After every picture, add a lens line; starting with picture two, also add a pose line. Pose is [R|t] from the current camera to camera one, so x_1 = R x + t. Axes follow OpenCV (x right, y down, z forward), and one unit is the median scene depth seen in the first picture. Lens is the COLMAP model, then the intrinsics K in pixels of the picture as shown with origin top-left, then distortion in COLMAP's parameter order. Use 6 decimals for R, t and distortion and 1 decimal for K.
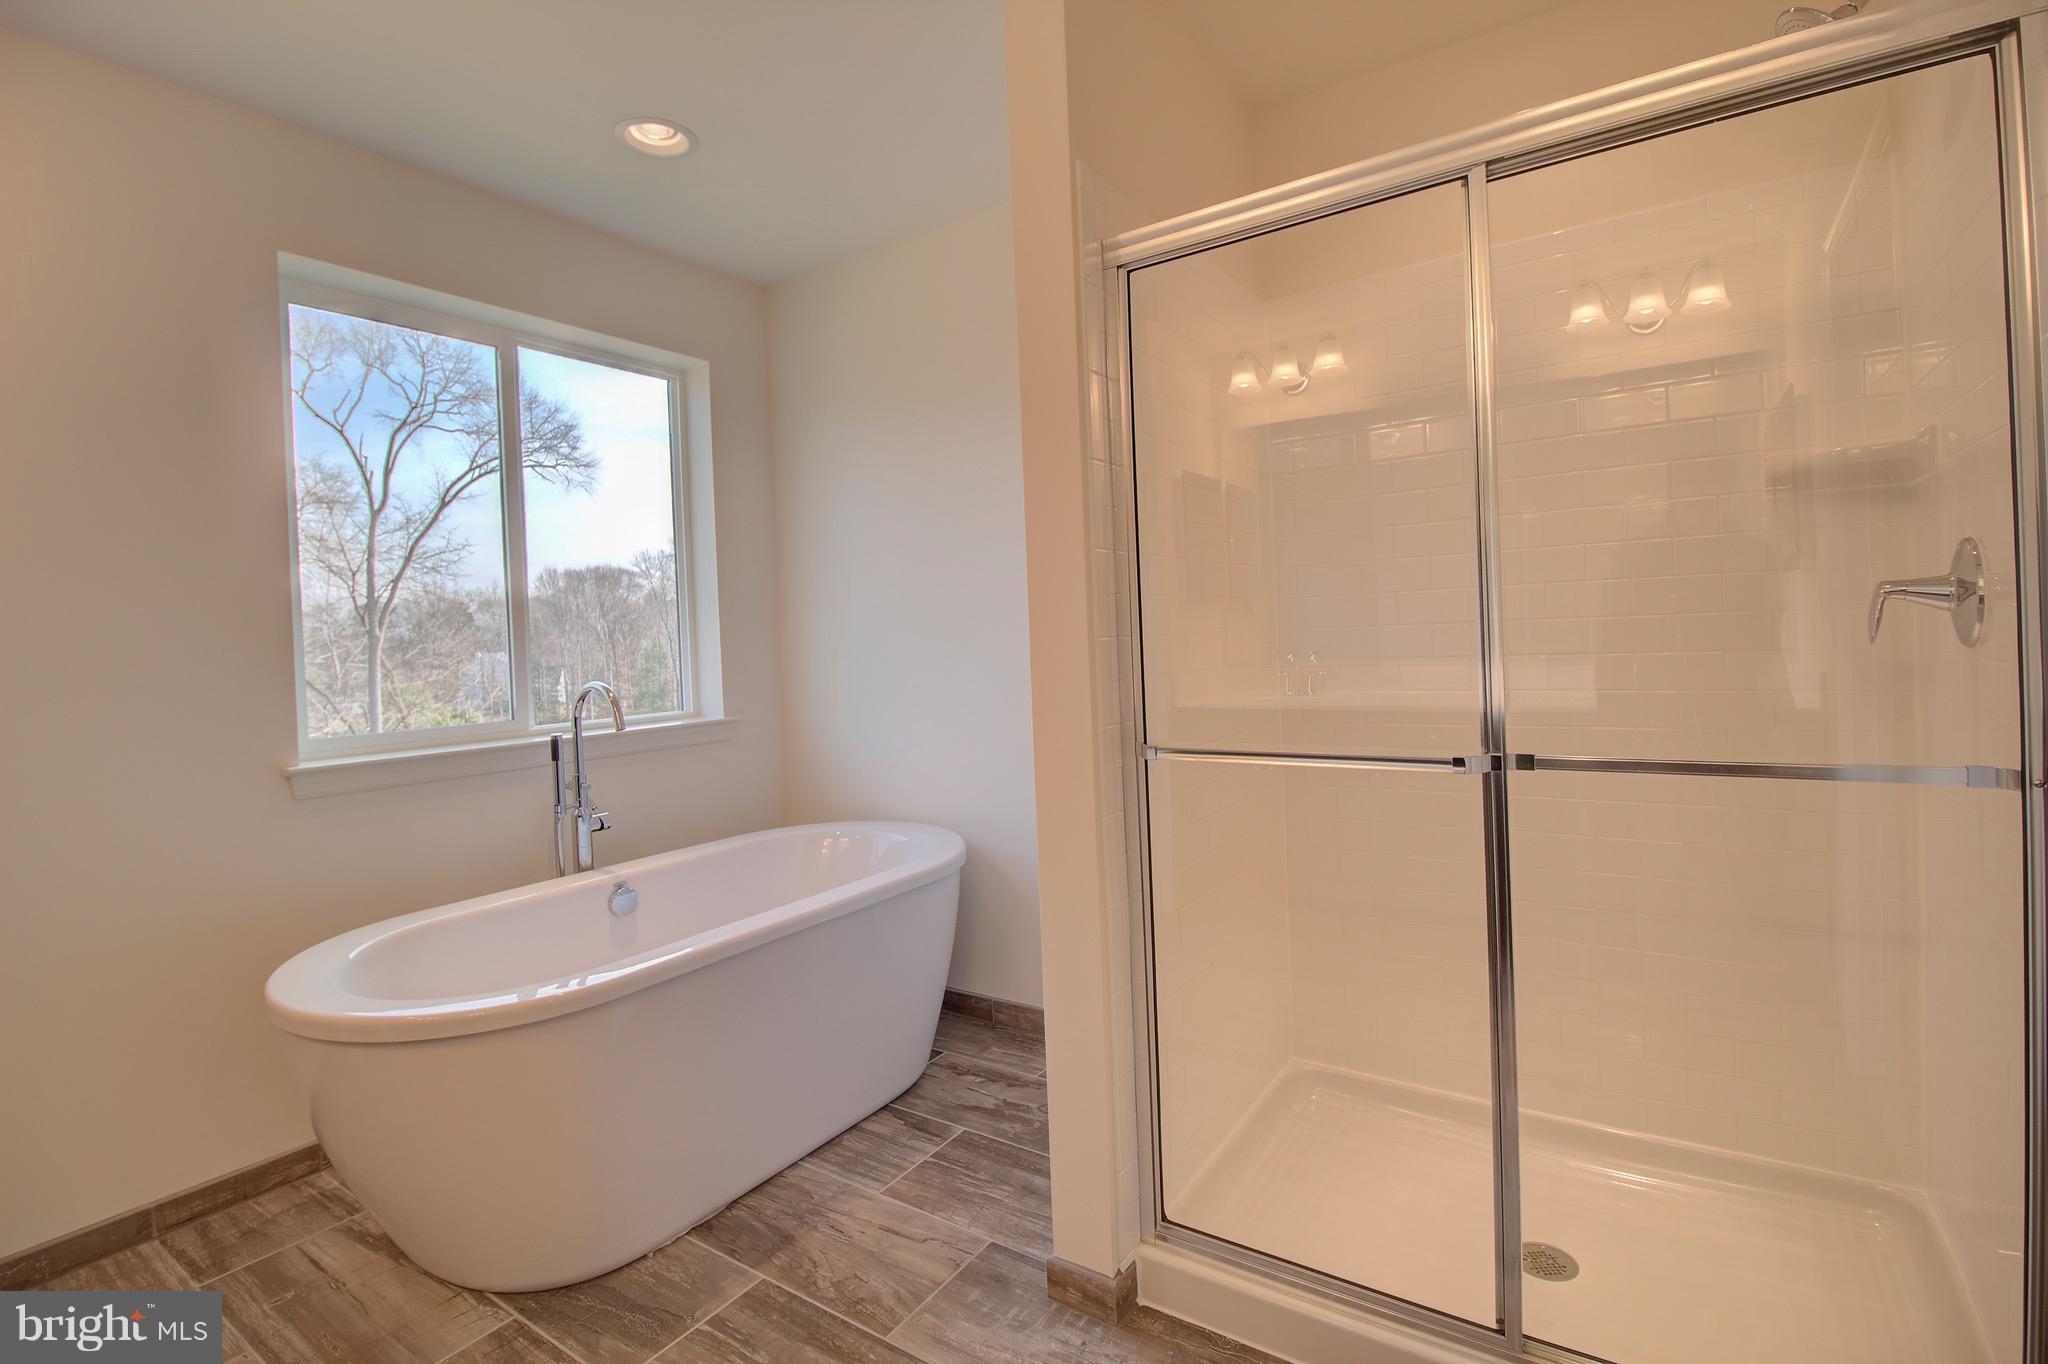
lens RADIAL K [[955.5, 0, 1025.9], [0, 955.5, 640.6], [0, 0, 1]] dist [0.005537, -0.011962]
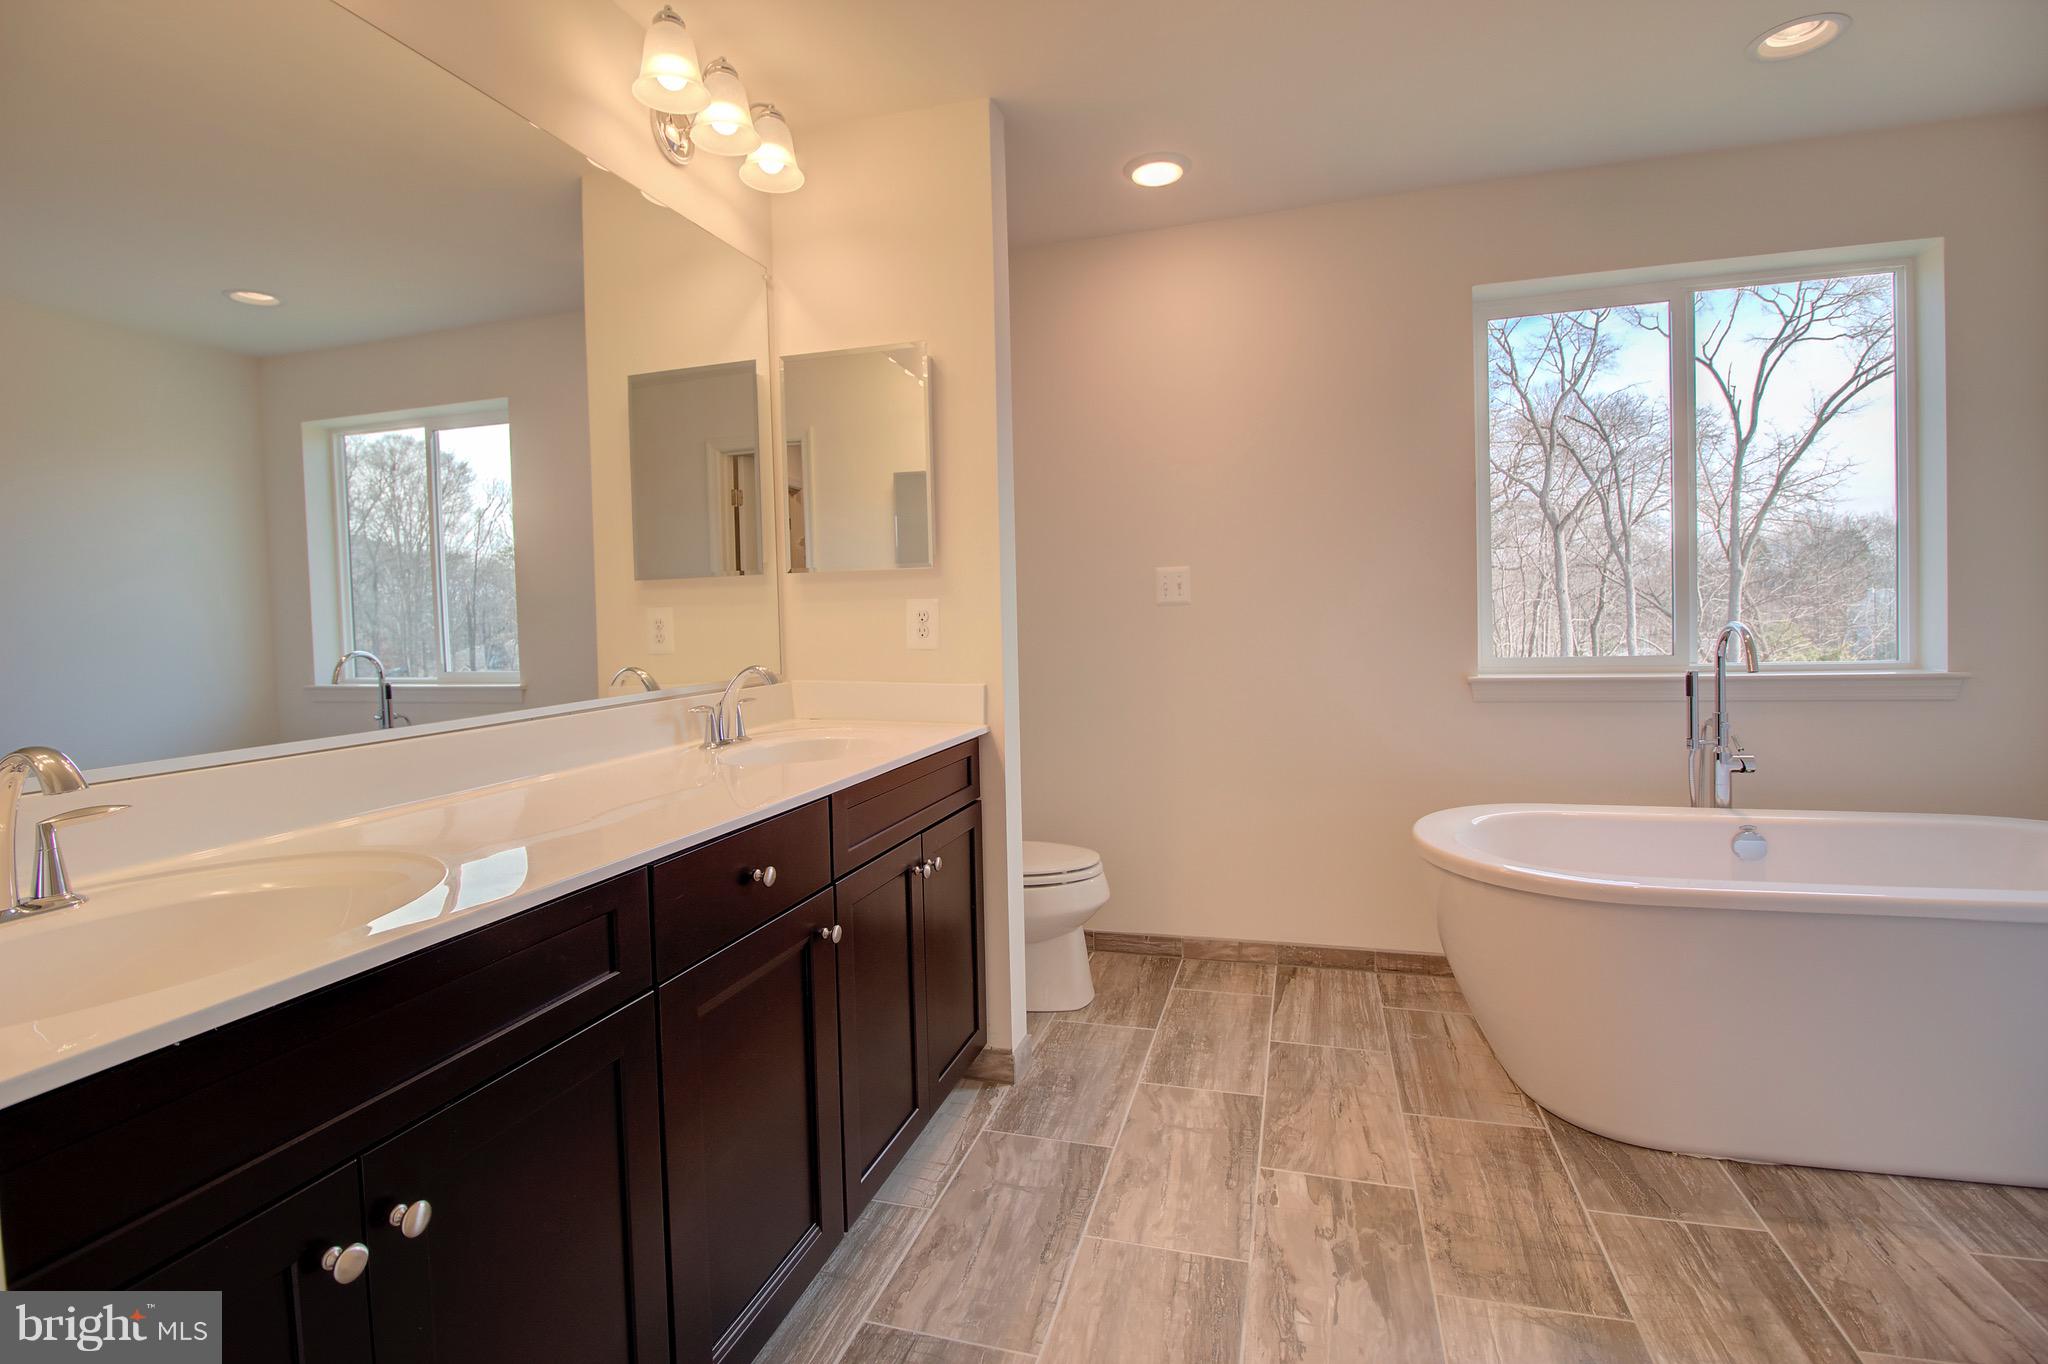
lens RADIAL K [[977.6, 0, 1024.3], [0, 977.6, 619.8], [0, 0, 1]] dist [-0.000572, -0.000295]
pose [[0.311336, 0.035346, -0.949642, 0.248697], [0.009151, 0.999150, 0.040189, -0.005923], [0.950256, -0.021203, 0.310748, -0.015962]]
